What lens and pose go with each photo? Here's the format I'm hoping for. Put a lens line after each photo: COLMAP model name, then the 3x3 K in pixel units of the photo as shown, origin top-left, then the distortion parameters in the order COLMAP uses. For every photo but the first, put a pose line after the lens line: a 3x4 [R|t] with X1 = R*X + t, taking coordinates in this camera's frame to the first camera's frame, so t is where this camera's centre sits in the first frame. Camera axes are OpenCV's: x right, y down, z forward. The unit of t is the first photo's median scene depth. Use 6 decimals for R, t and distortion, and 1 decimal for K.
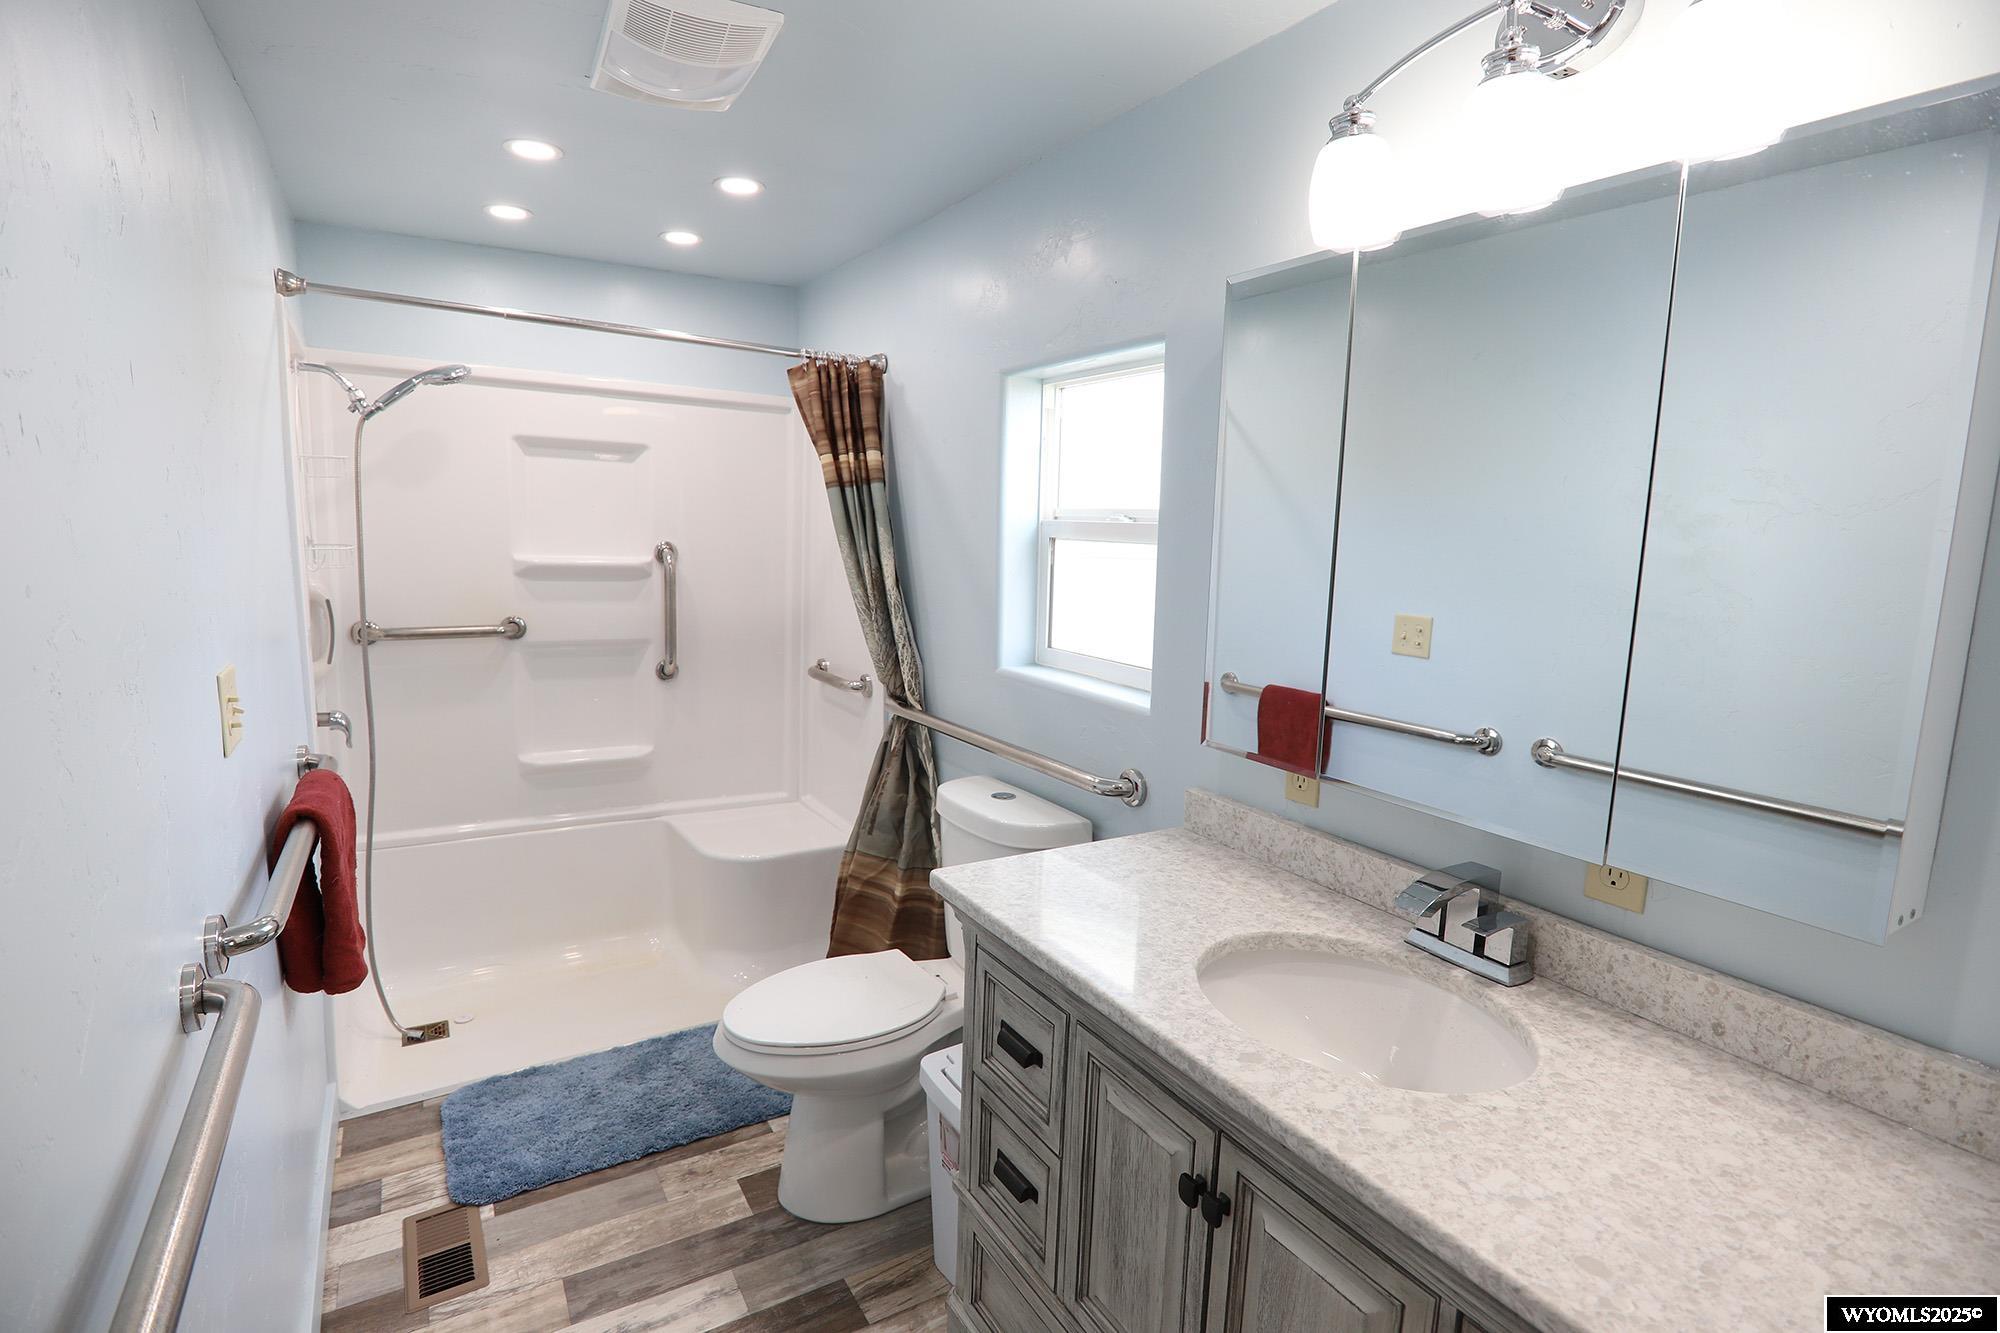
lens RADIAL K [[973.9, 0, 994.1], [0, 973.9, 670.9], [0, 0, 1]] dist [-0.018319, -0.002831]
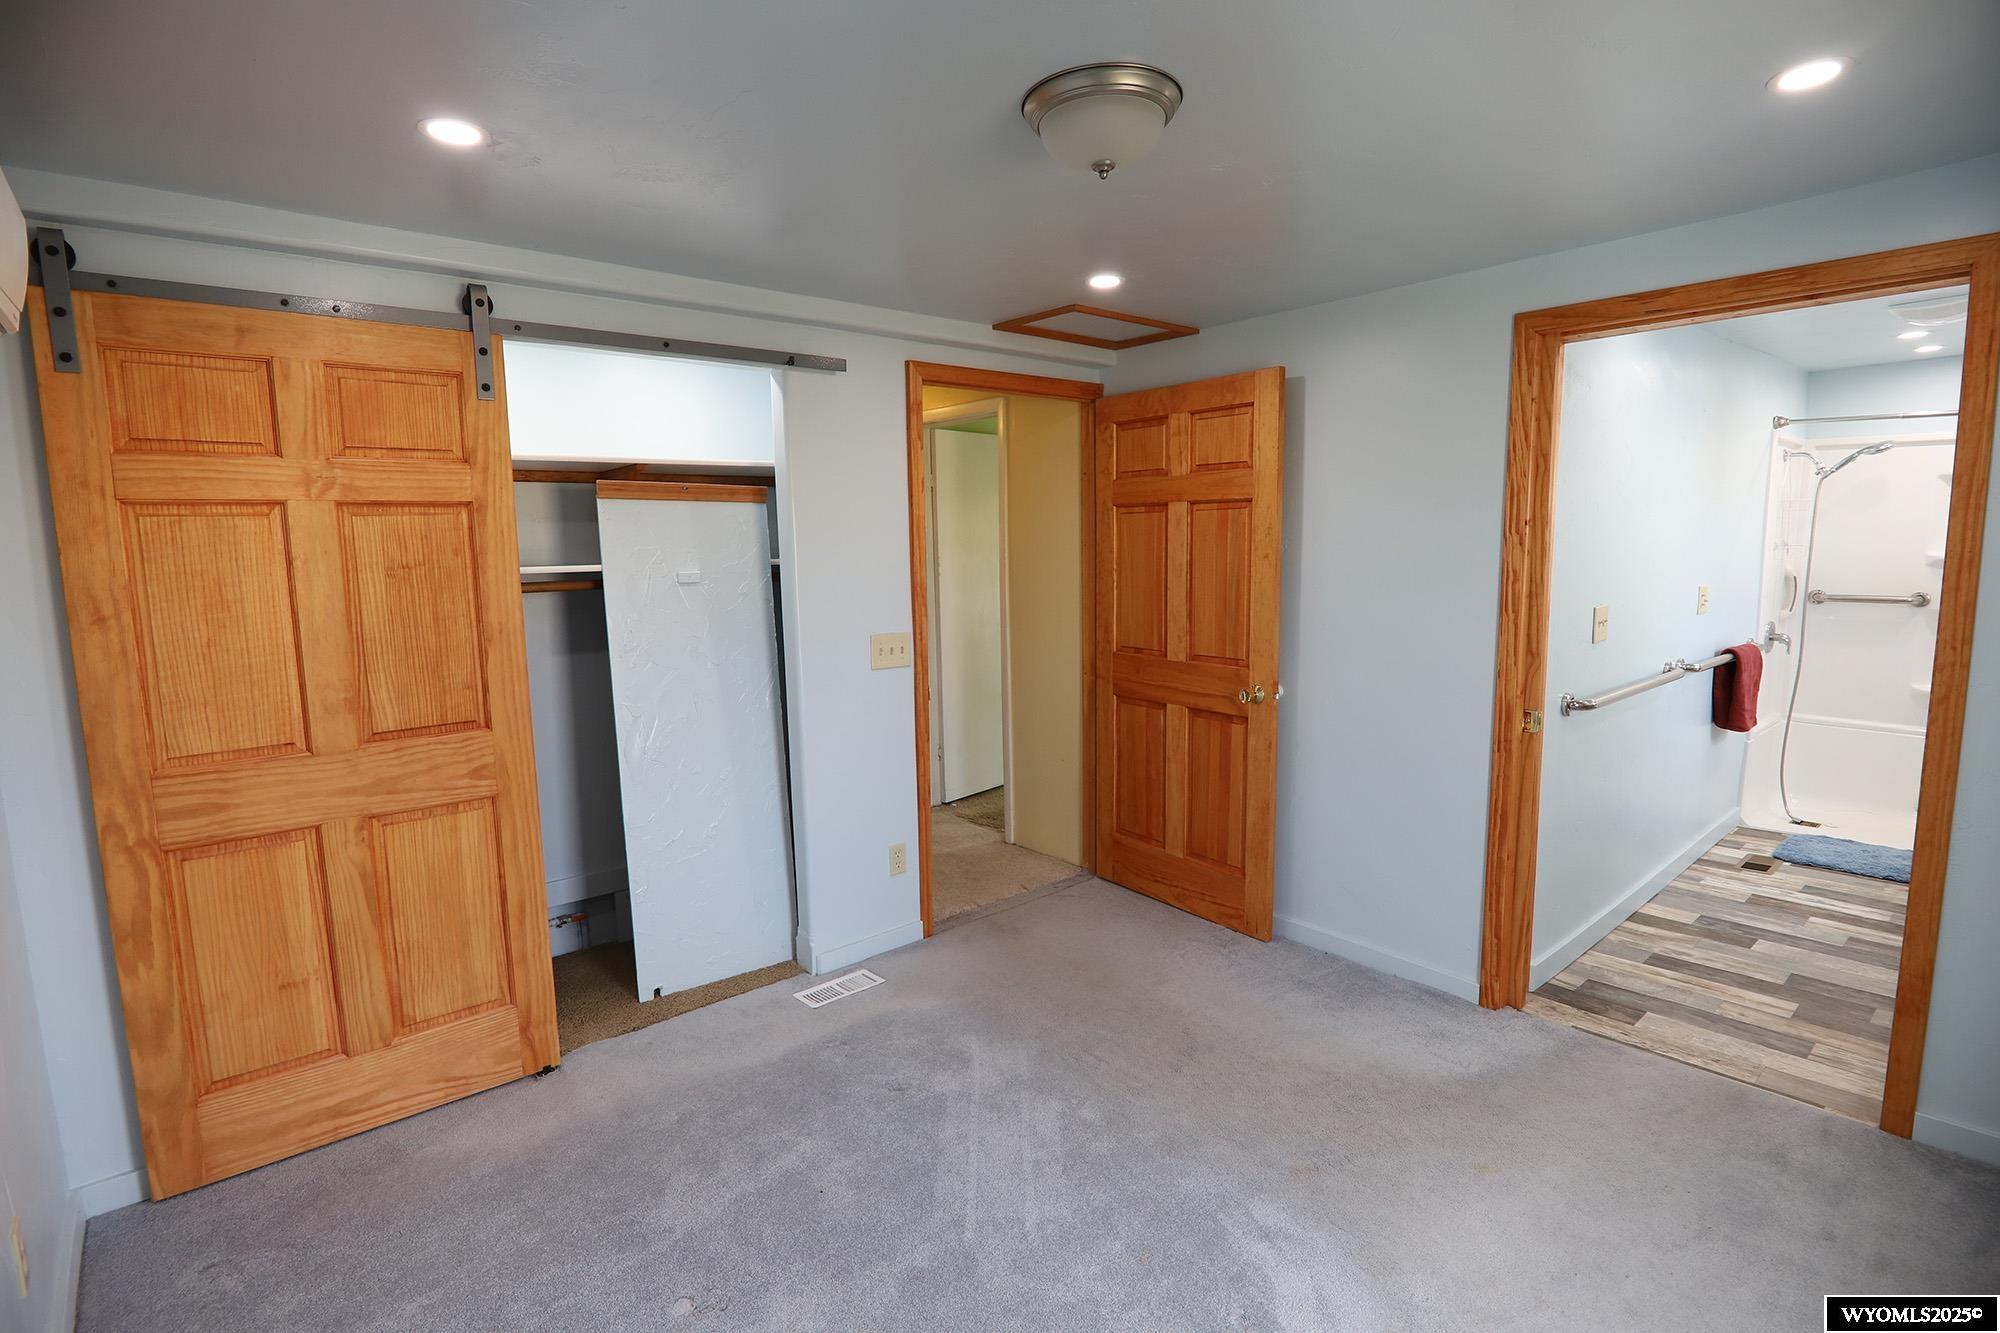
lens RADIAL K [[973.9, 0, 991.9], [0, 973.9, 667.5], [0, 0, 1]] dist [-0.018319, -0.002831]
pose [[0.168566, 0.100552, -0.980548, 1.016128], [-0.118103, 0.989677, 0.081185, 0.153973], [0.978589, 0.102121, 0.178702, -0.947374]]
